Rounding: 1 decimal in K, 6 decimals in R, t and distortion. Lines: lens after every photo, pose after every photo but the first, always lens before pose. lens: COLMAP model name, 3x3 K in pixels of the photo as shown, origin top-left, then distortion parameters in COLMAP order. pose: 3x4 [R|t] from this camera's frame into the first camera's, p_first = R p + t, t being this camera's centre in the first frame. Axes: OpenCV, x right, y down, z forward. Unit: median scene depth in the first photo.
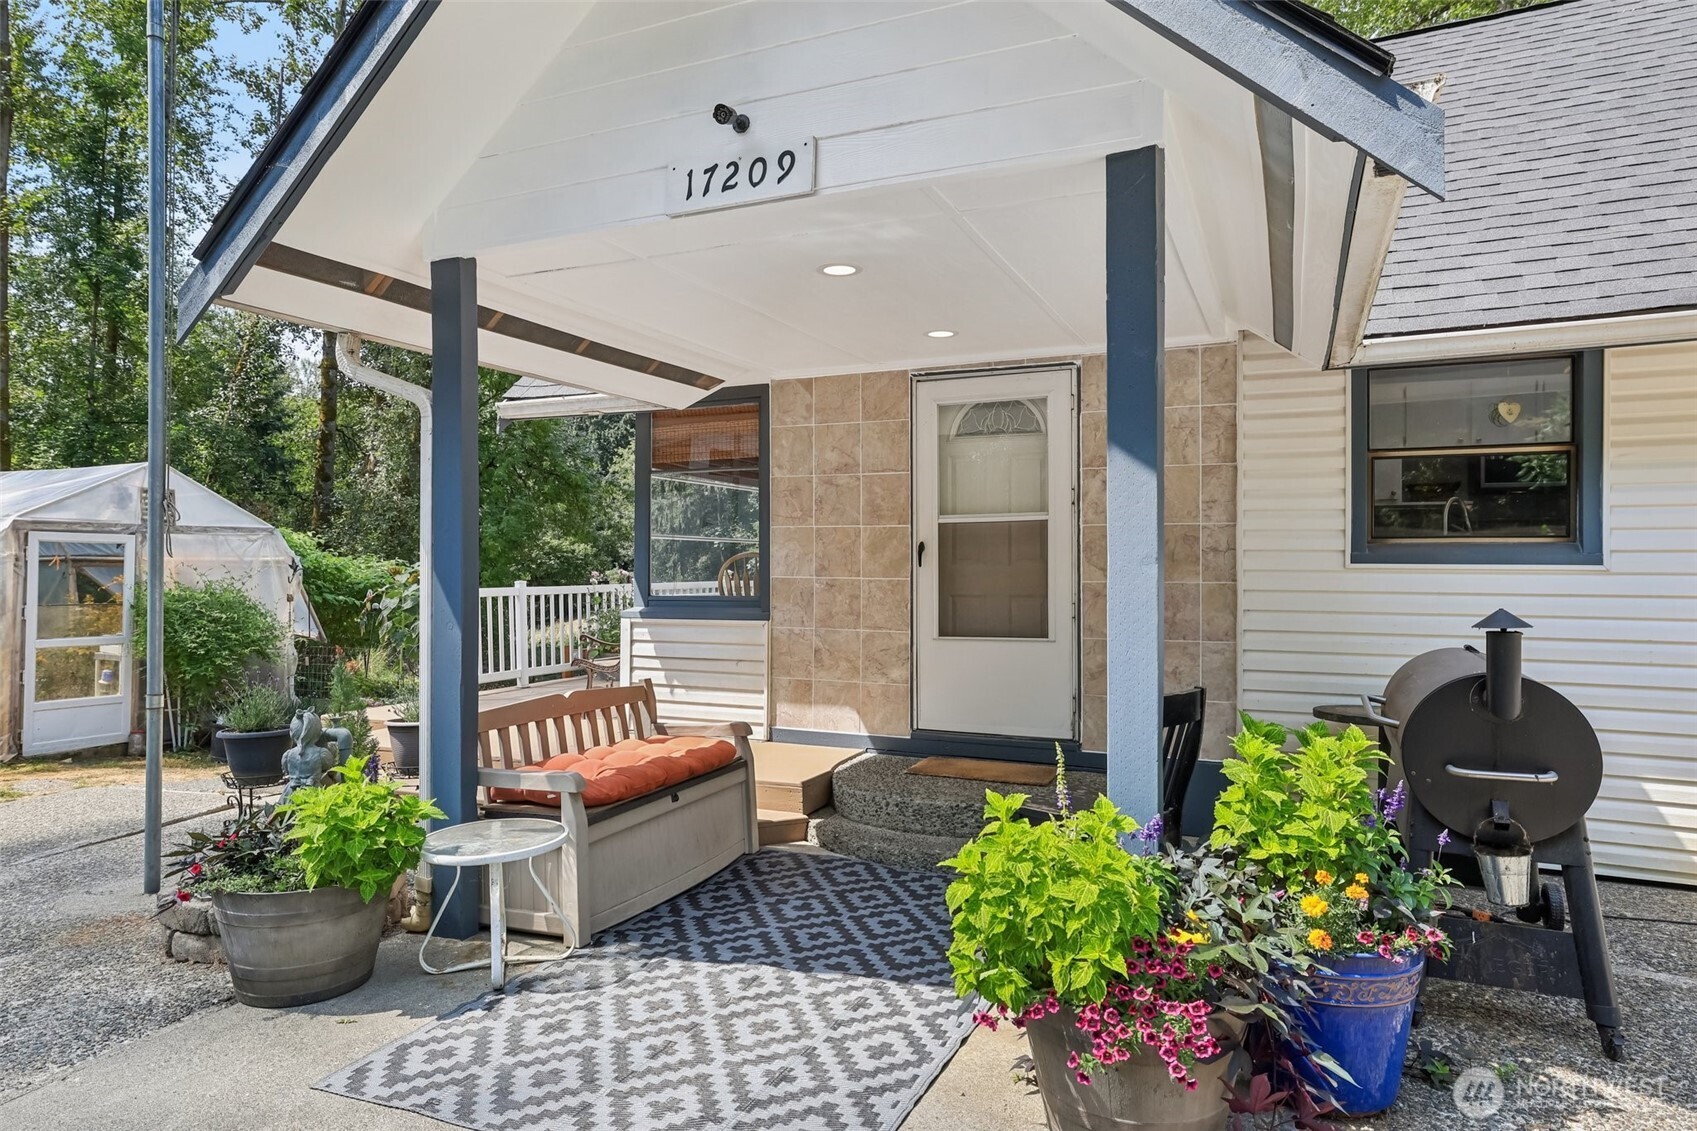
lens RADIAL K [[1068.9, 0, 836.9], [0, 1068.9, 537.2], [0, 0, 1]] dist [0.009042, 0.003178]
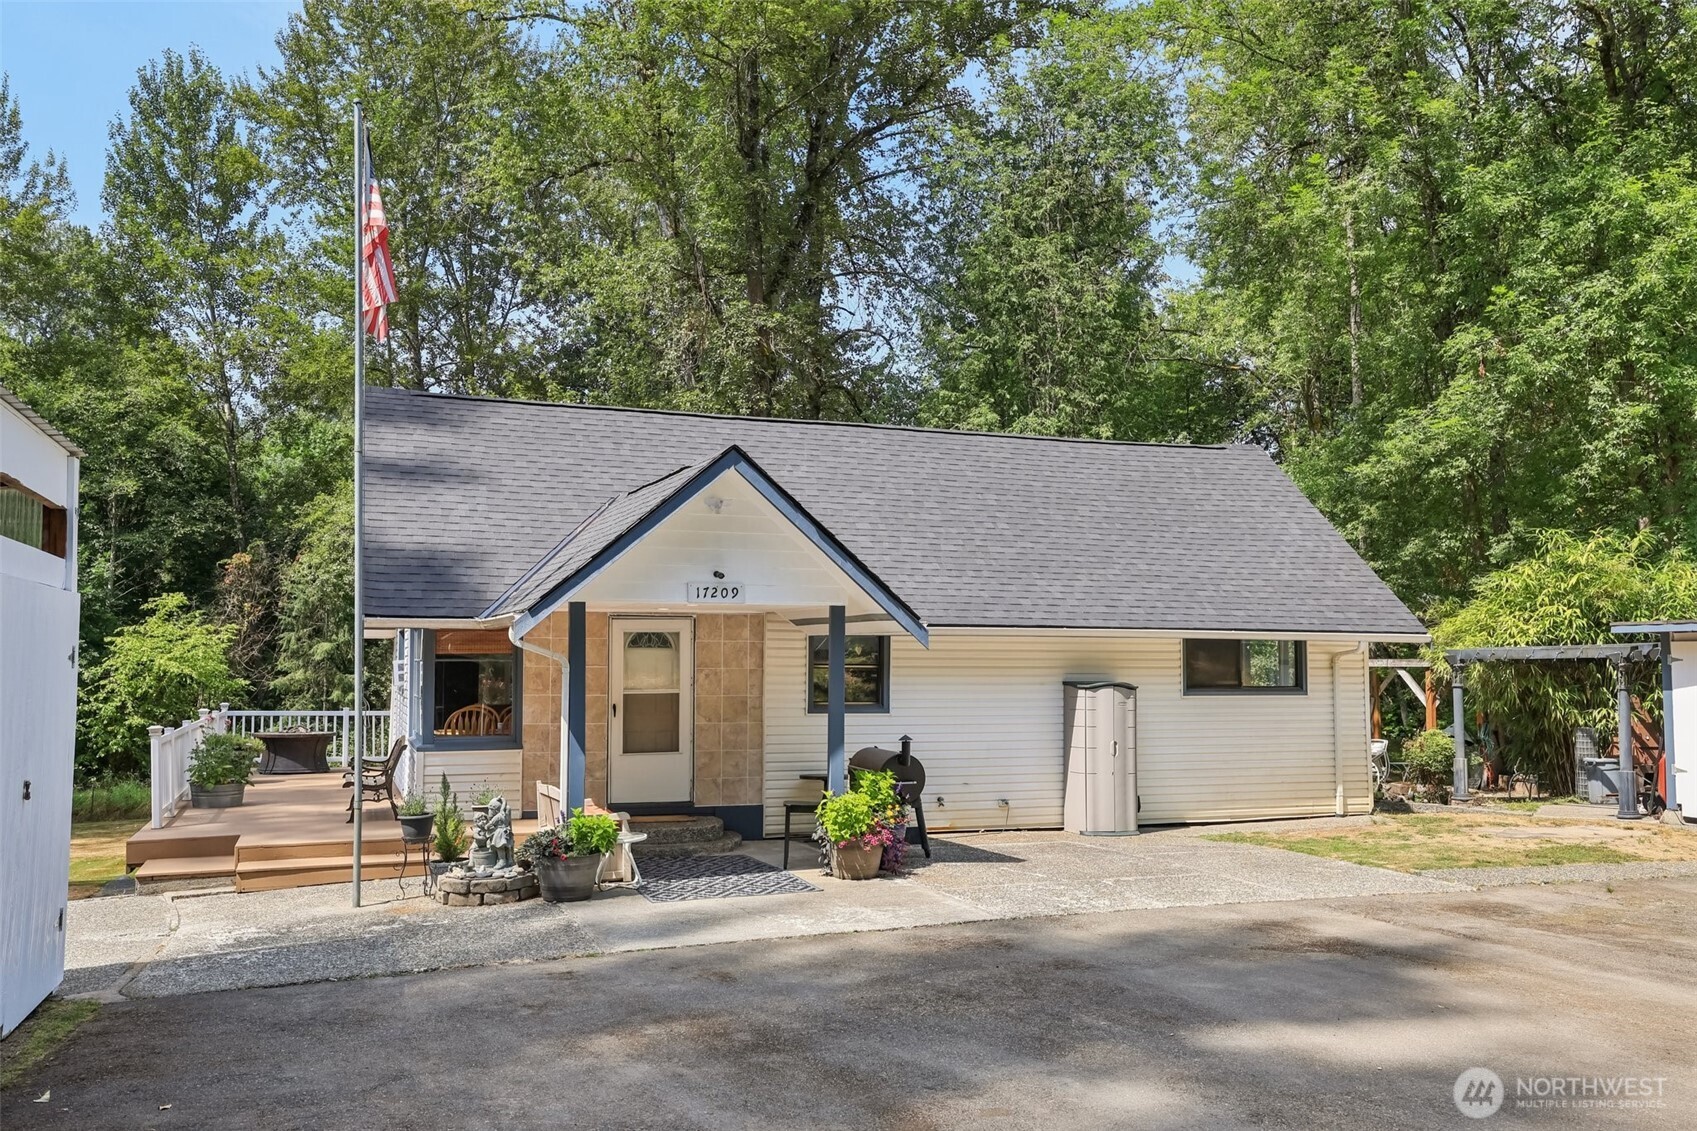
lens RADIAL K [[1374.7, 0, 844.2], [0, 1374.7, 624.9], [0, 0, 1]] dist [0.013972, 0.012431]
pose [[0.717523, 0.017073, 0.696326, -1.786719], [-0.022069, 0.999755, -0.001772, -0.189688], [-0.696185, -0.014096, 0.717724, -1.386732]]
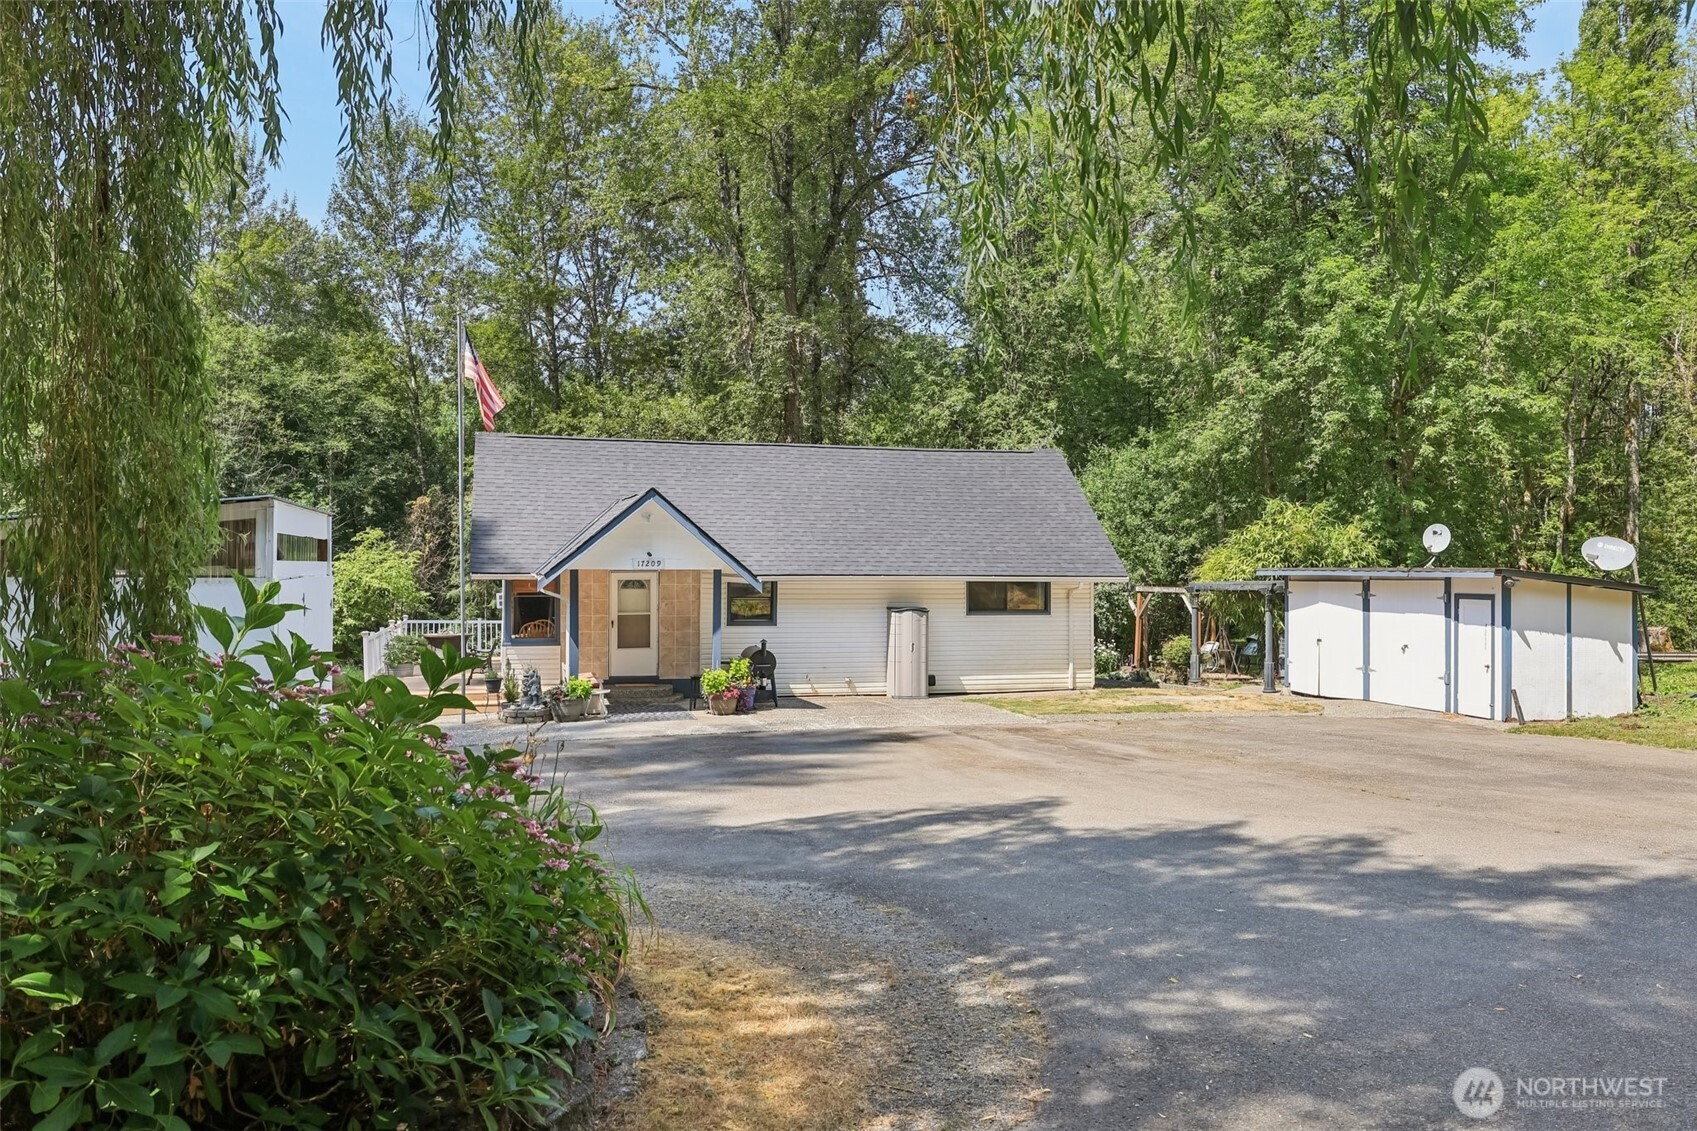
lens RADIAL K [[1261.4, 0, 841.3], [0, 1261.4, 563.7], [0, 0, 1]] dist [-0.009162, -0.004086]
pose [[0.782323, 0.000296, 0.622873, -2.453039], [-0.019551, 0.999519, 0.024080, -0.380744], [-0.622566, -0.031017, 0.781952, -3.411039]]
